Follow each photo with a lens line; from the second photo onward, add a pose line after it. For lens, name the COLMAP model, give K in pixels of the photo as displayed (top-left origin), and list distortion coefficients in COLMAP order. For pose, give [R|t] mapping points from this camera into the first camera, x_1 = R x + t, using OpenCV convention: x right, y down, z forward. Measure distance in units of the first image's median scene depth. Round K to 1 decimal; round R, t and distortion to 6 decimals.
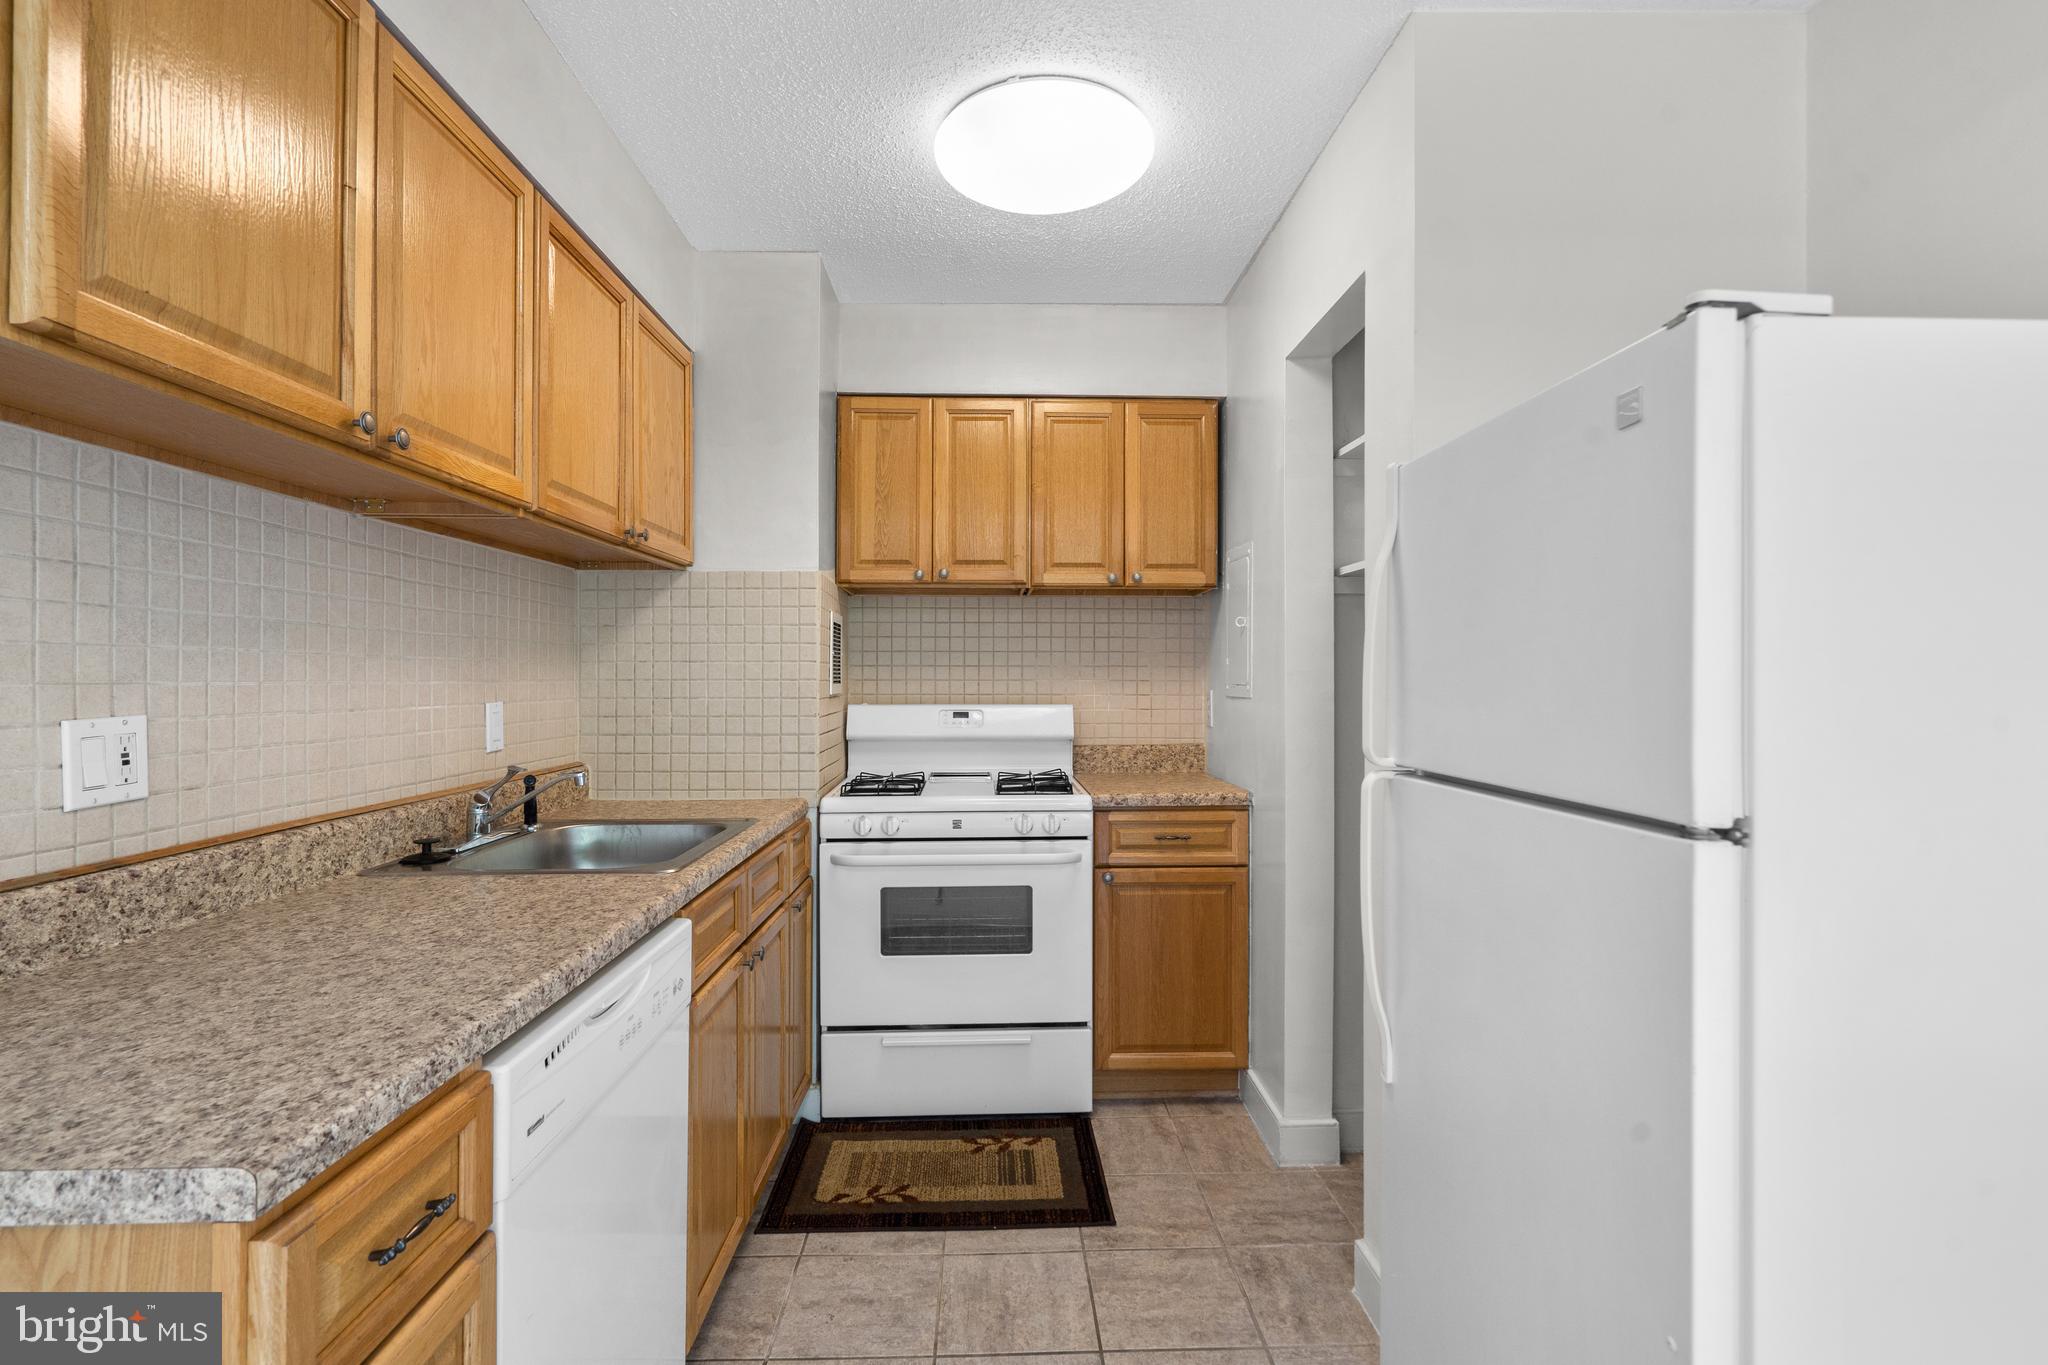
lens RADIAL K [[953.7, 0, 1018.2], [0, 953.7, 675.1], [0, 0, 1]] dist [-0.000501, 0.000840]
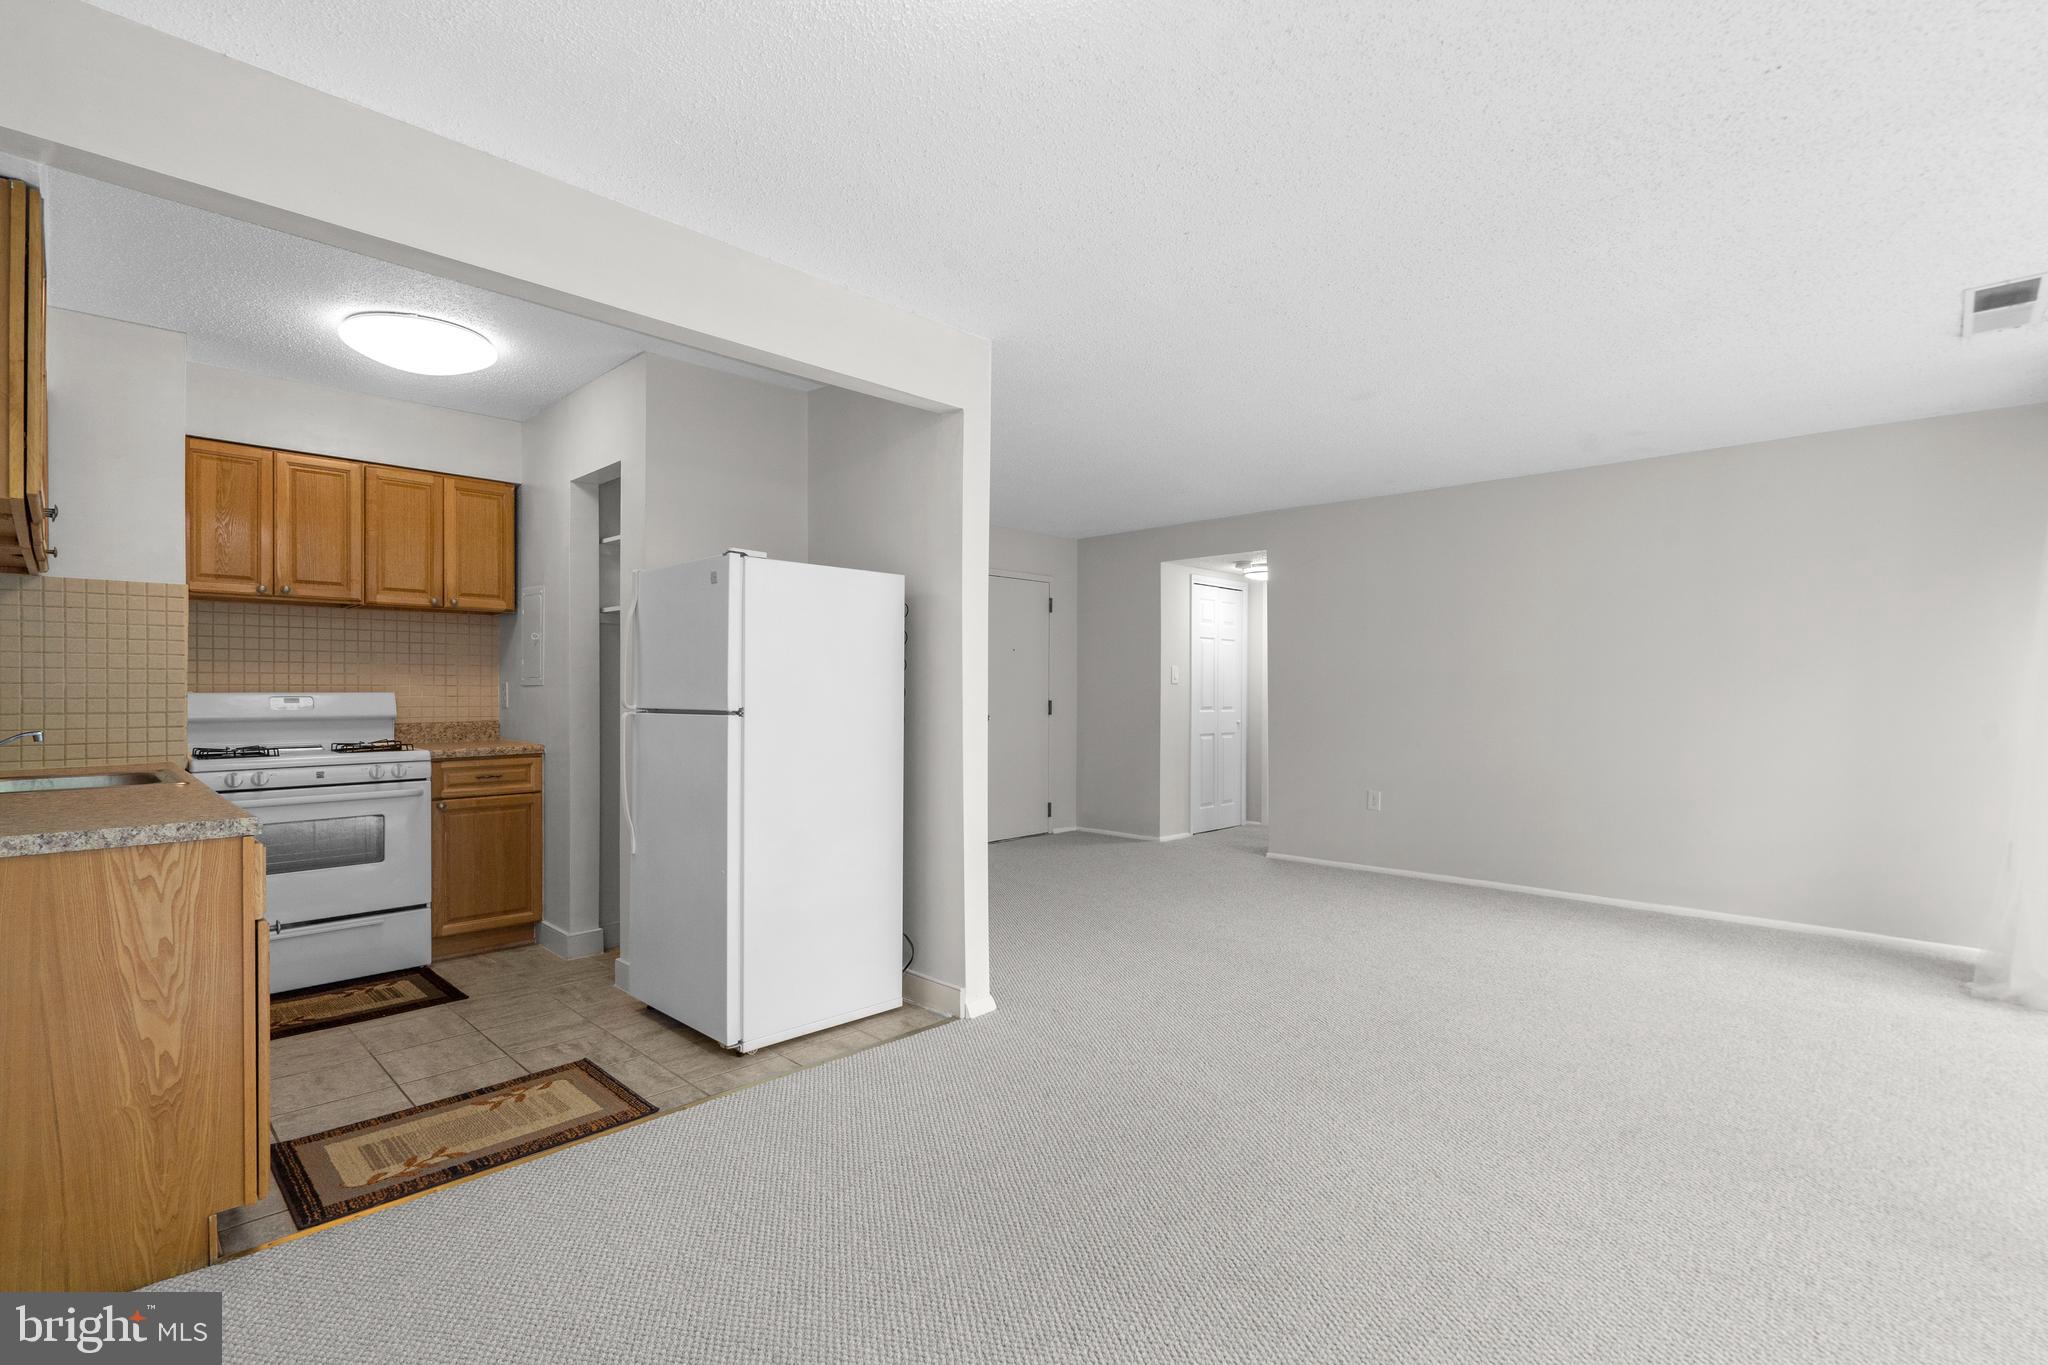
lens RADIAL K [[941.4, 0, 1011.2], [0, 941.4, 693.6], [0, 0, 1]] dist [-0.007900, 0.000753]
pose [[0.724284, -0.002897, 0.689495, -0.275757], [-0.003430, 0.999964, 0.007805, 0.023925], [-0.689493, -0.008018, 0.724248, -0.678810]]
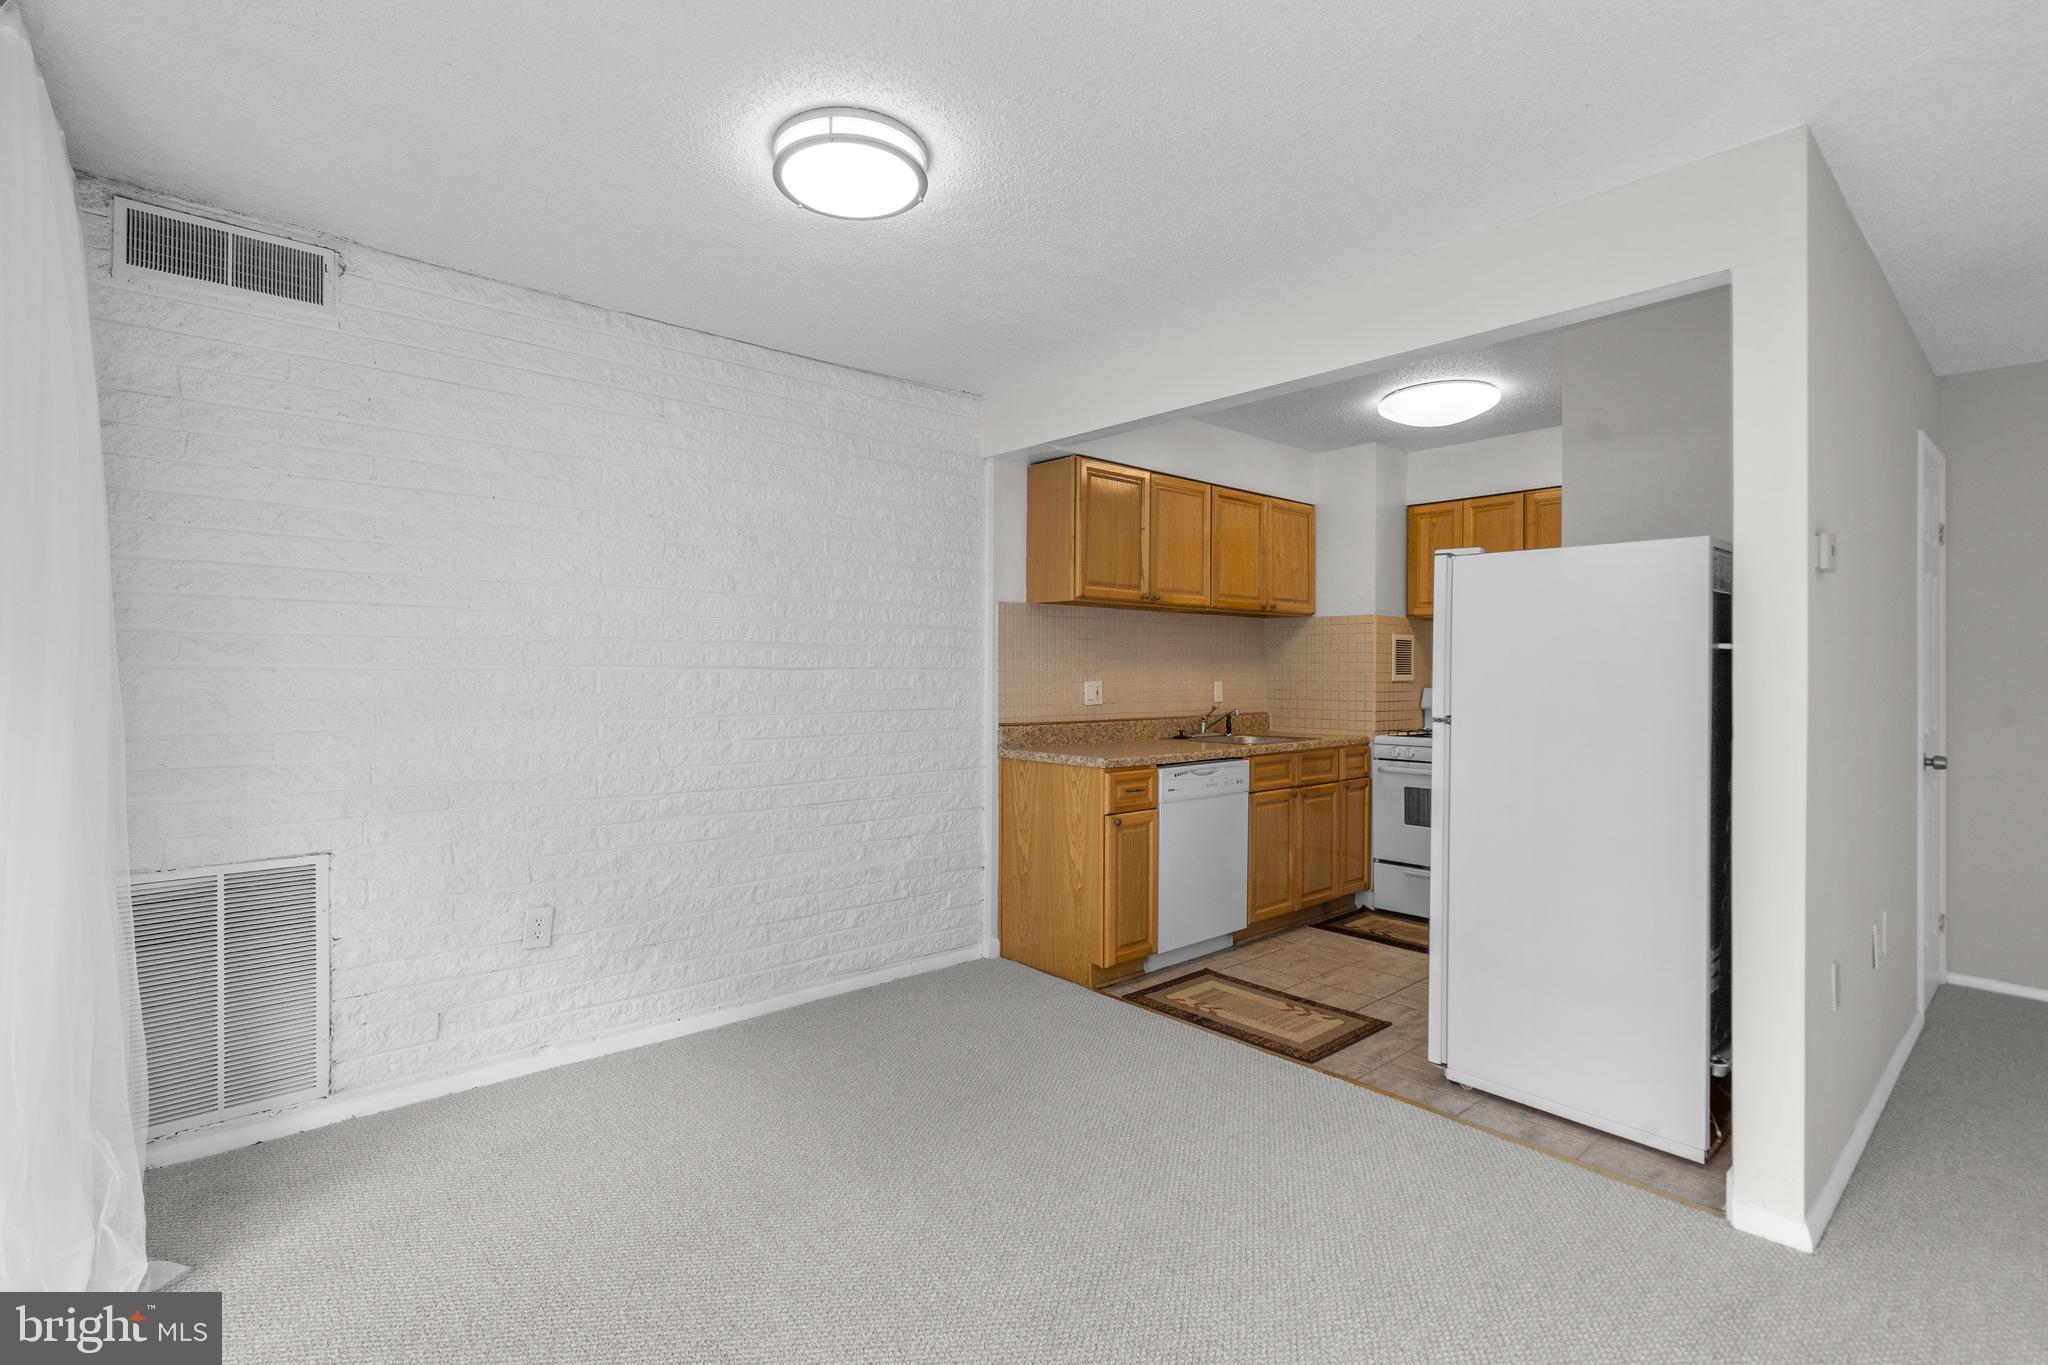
lens RADIAL K [[943.1, 0, 1019.8], [0, 943.1, 667.2], [0, 0, 1]] dist [-0.012709, 0.001083]
pose [[0.640694, 0.000220, -0.767797, 0.755224], [-0.002130, 0.999997, -0.001491, -0.001115], [0.767794, 0.002591, 0.640692, -0.706102]]
